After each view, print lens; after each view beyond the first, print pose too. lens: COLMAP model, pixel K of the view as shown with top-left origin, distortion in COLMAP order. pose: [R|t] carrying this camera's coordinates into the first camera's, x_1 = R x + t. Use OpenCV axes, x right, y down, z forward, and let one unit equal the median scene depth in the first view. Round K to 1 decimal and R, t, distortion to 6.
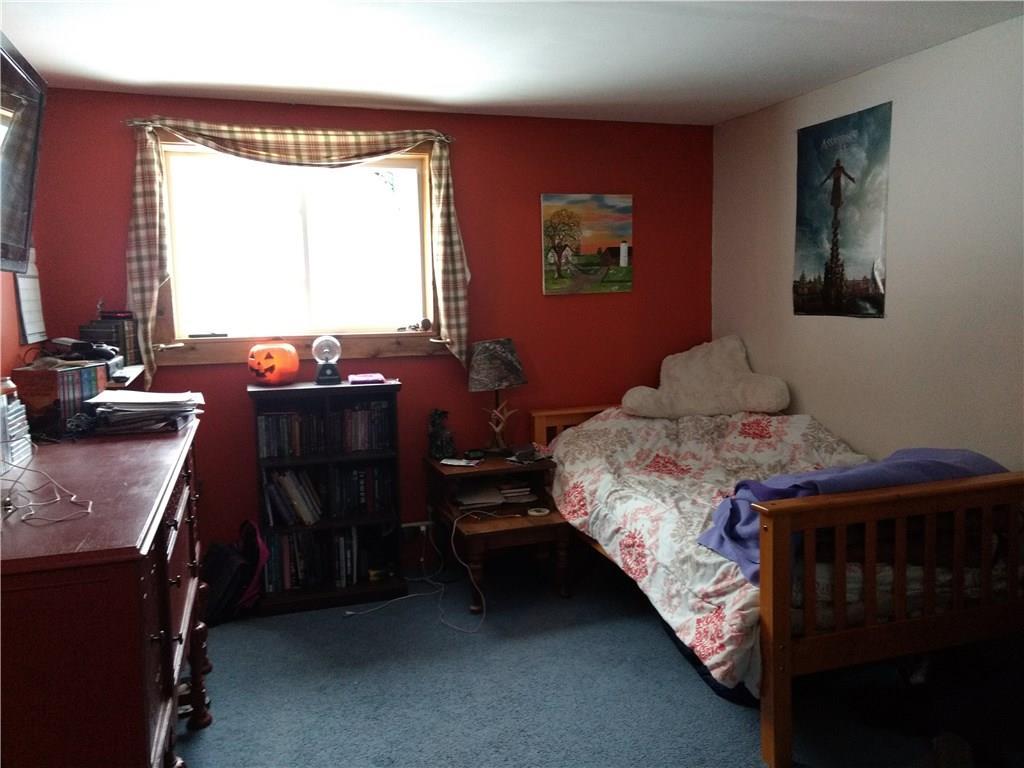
lens RADIAL K [[791.6, 0, 512.3], [0, 791.6, 382.7], [0, 0, 1]] dist [0.030268, -0.009059]
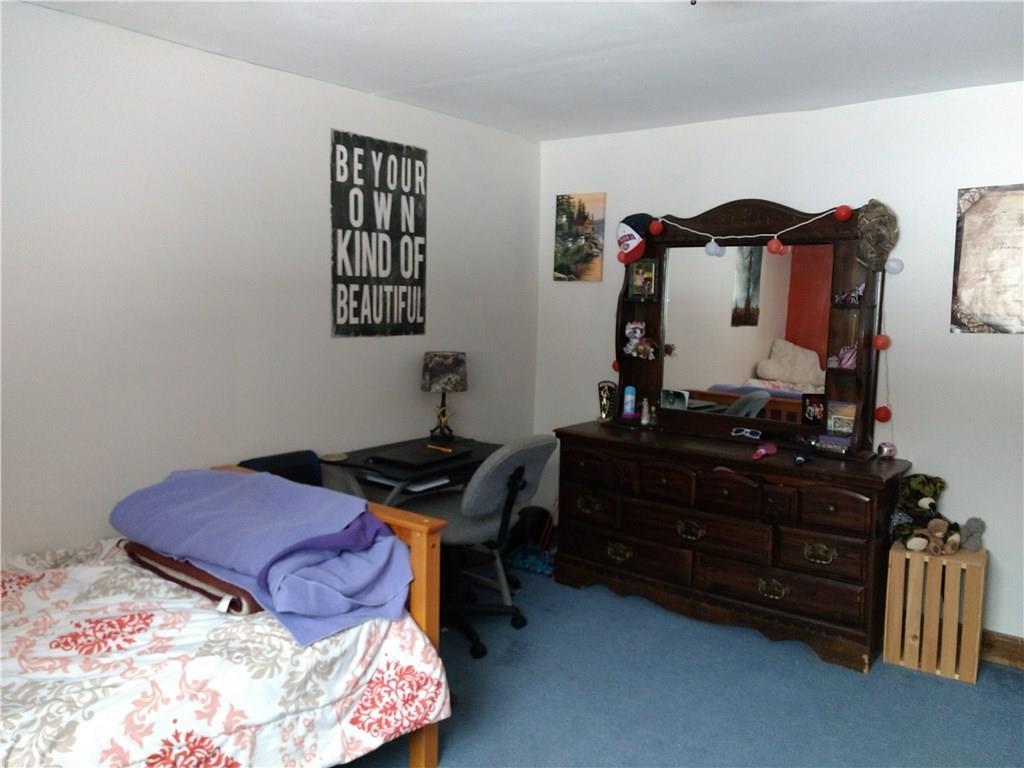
lens RADIAL K [[791.6, 0, 511.7], [0, 791.6, 382.4], [0, 0, 1]] dist [0.030268, -0.009059]
pose [[-0.543980, -0.078878, 0.835383, -0.474497], [0.084765, 0.985313, 0.148231, -0.137716], [-0.834806, 0.151446, -0.529305, 1.182962]]
